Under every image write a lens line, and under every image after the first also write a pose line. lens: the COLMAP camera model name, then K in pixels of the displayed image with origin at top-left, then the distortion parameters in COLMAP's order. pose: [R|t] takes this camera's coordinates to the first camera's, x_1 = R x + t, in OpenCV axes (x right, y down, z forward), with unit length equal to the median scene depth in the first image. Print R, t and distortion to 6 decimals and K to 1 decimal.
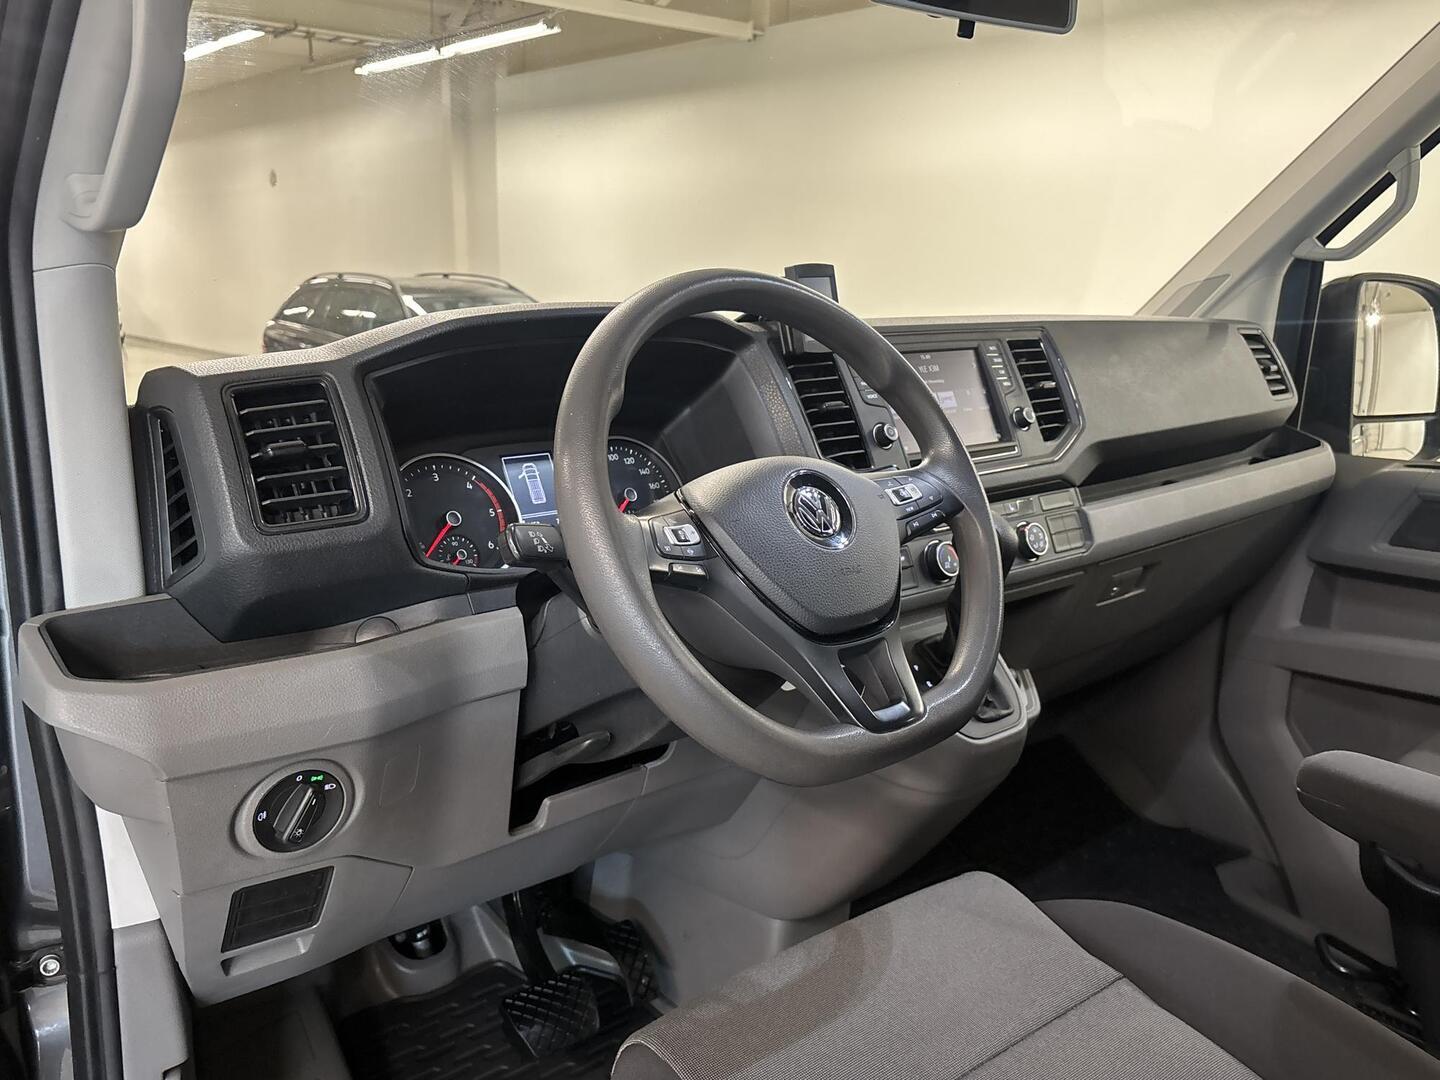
lens RADIAL K [[1235.8, 0, 720.0], [0, 1235.8, 540.0], [0, 0, 1]] dist [0.002913, -0.006362]
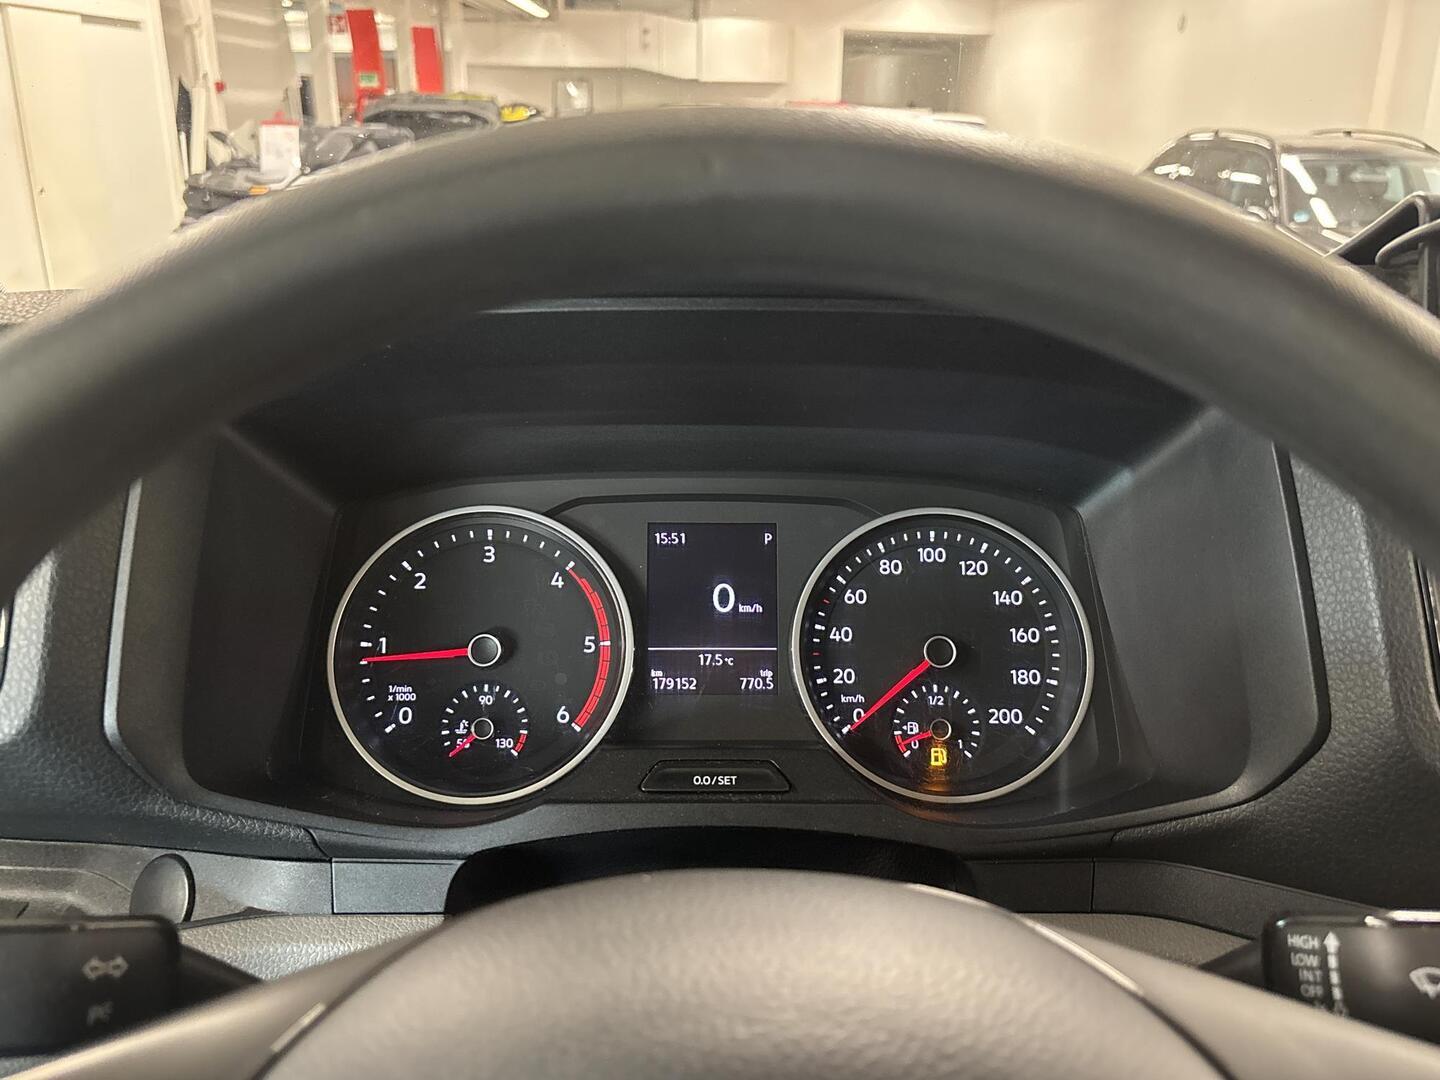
lens RADIAL K [[1235.8, 0, 720.0], [0, 1235.8, 540.0], [0, 0, 1]] dist [0.002913, -0.006362]
pose [[0.771382, 0.207311, -0.601657, 0.085486], [-0.140936, 0.977625, 0.156165, -0.093419], [0.620569, -0.035668, 0.783340, 0.434183]]
